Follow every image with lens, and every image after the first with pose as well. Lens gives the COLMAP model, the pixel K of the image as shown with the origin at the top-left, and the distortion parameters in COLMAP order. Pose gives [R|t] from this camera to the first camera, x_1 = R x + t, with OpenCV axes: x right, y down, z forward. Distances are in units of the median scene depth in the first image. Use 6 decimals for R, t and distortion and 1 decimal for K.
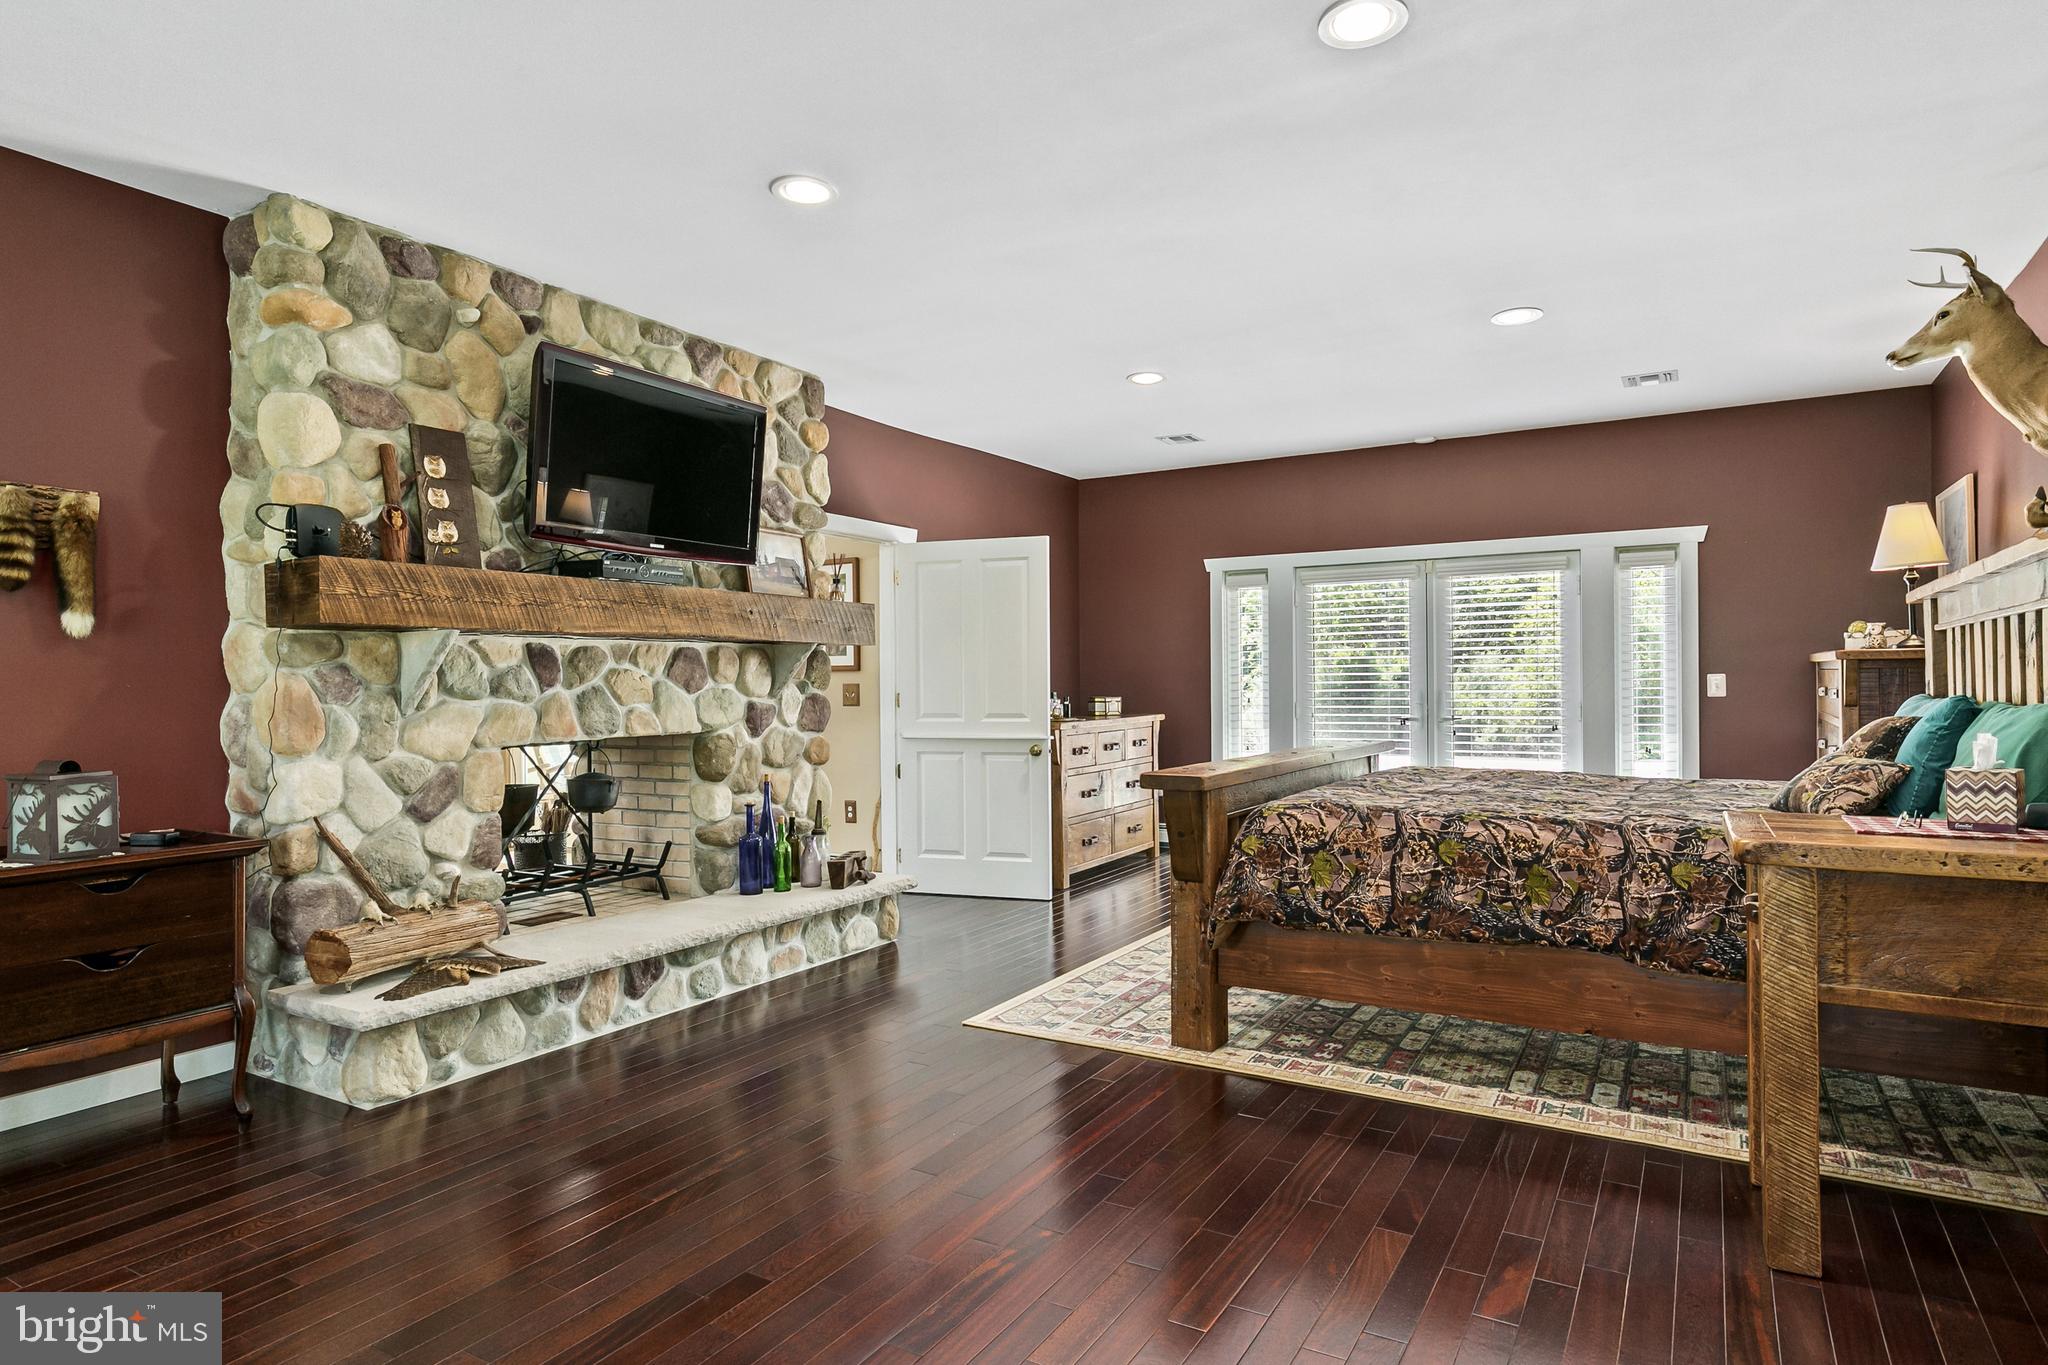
lens RADIAL K [[1156.9, 0, 1044.5], [0, 1156.9, 681.0], [0, 0, 1]] dist [0.009023, -0.000008]
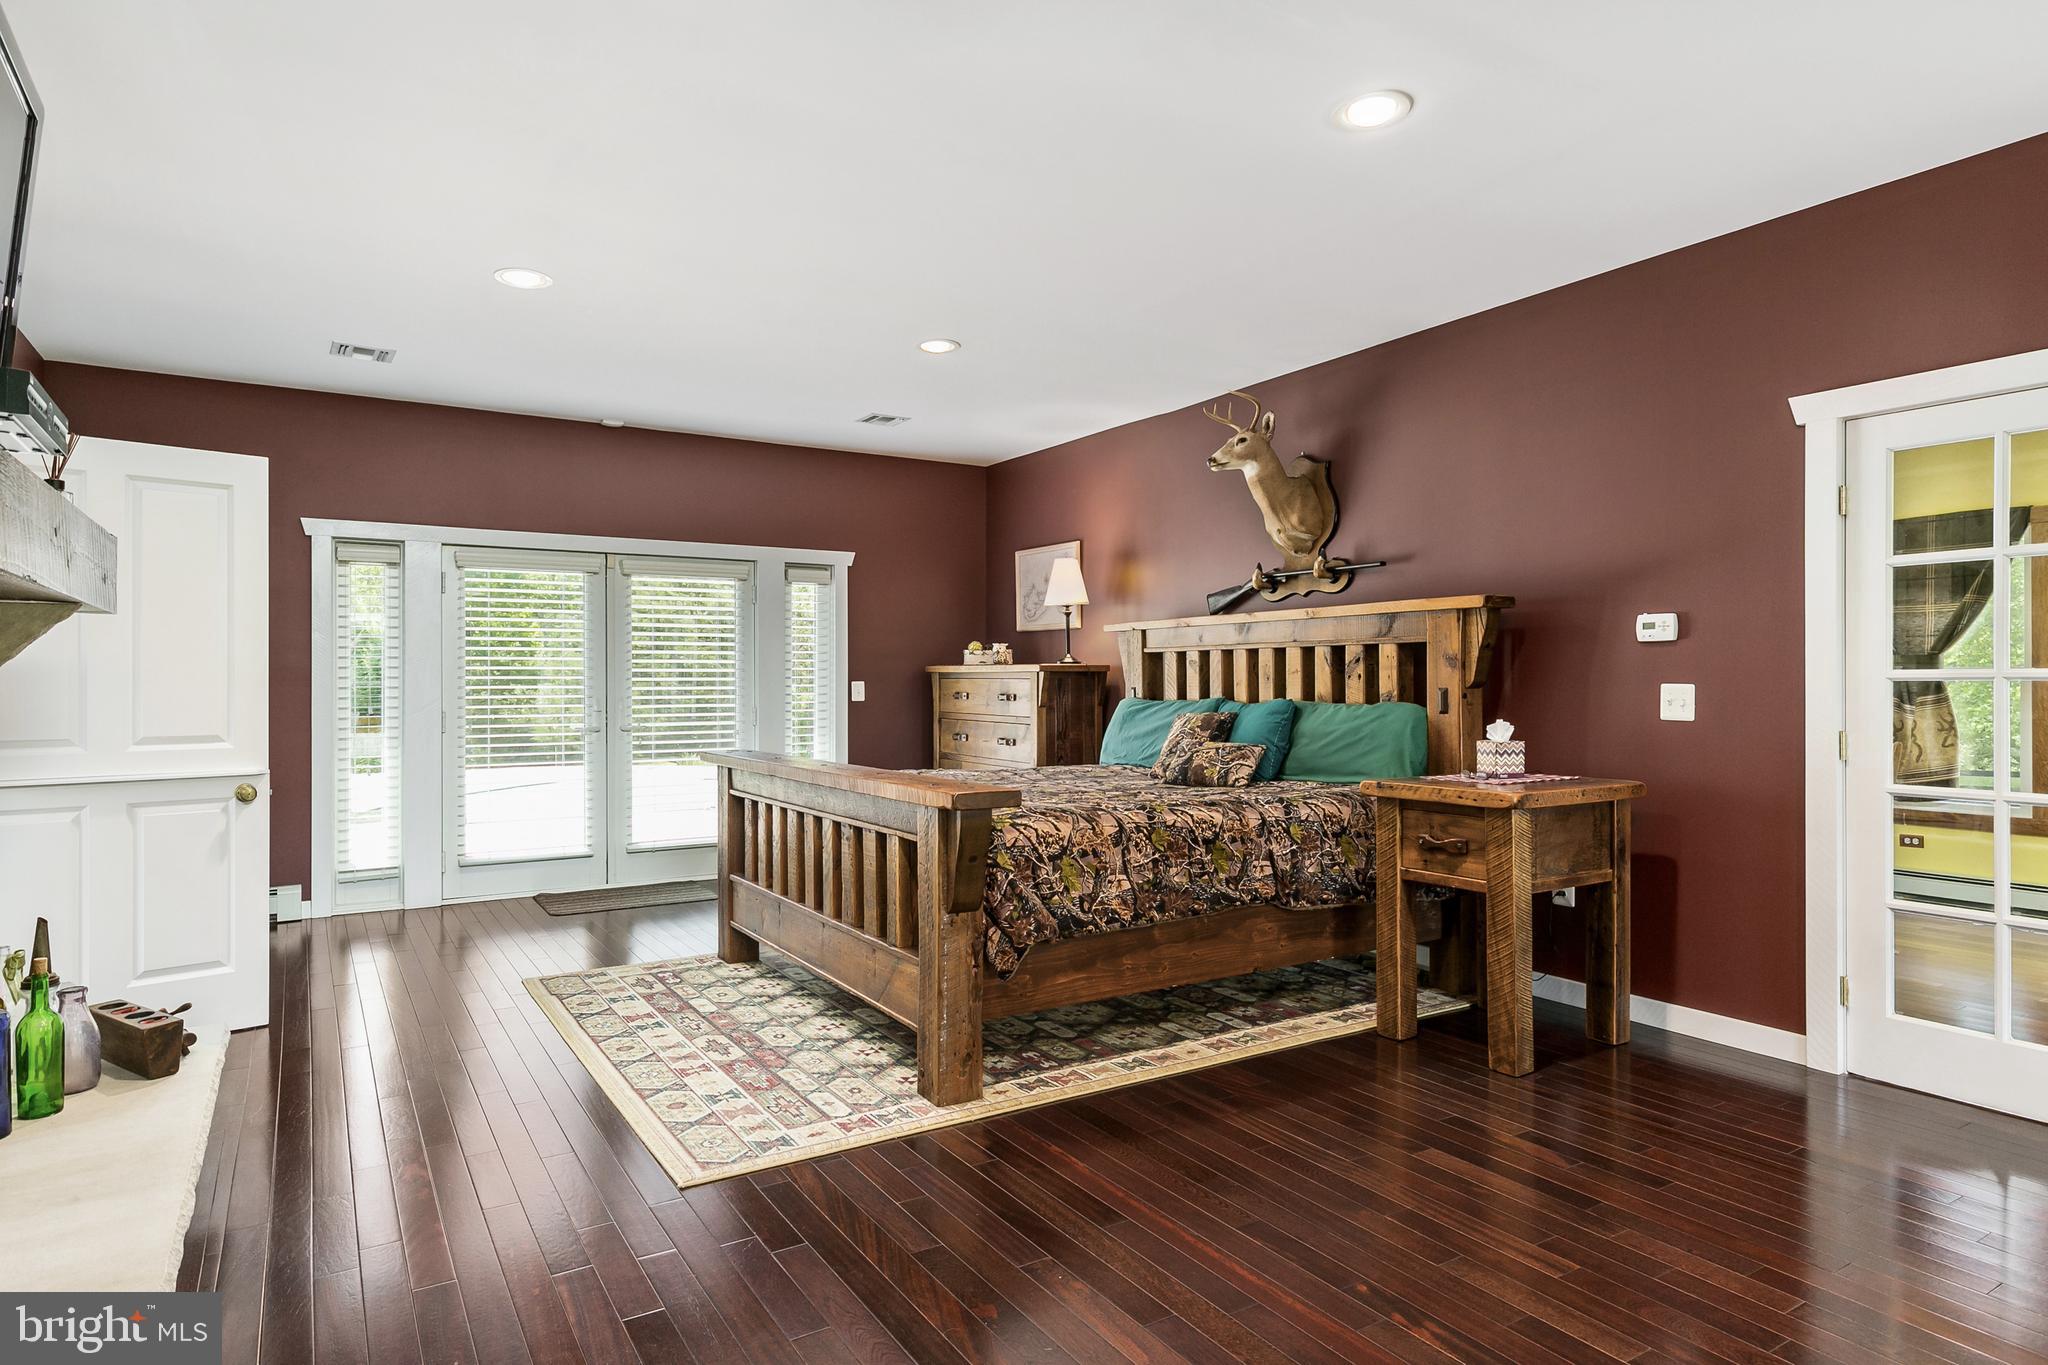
lens RADIAL K [[1156.9, 0, 1044.5], [0, 1156.9, 681.0], [0, 0, 1]] dist [0.009023, -0.000008]
pose [[0.455706, 0.009142, 0.890084, -0.663228], [-0.003080, 0.999957, -0.008694, 0.005018], [-0.890125, 0.001221, 0.455714, 0.570542]]
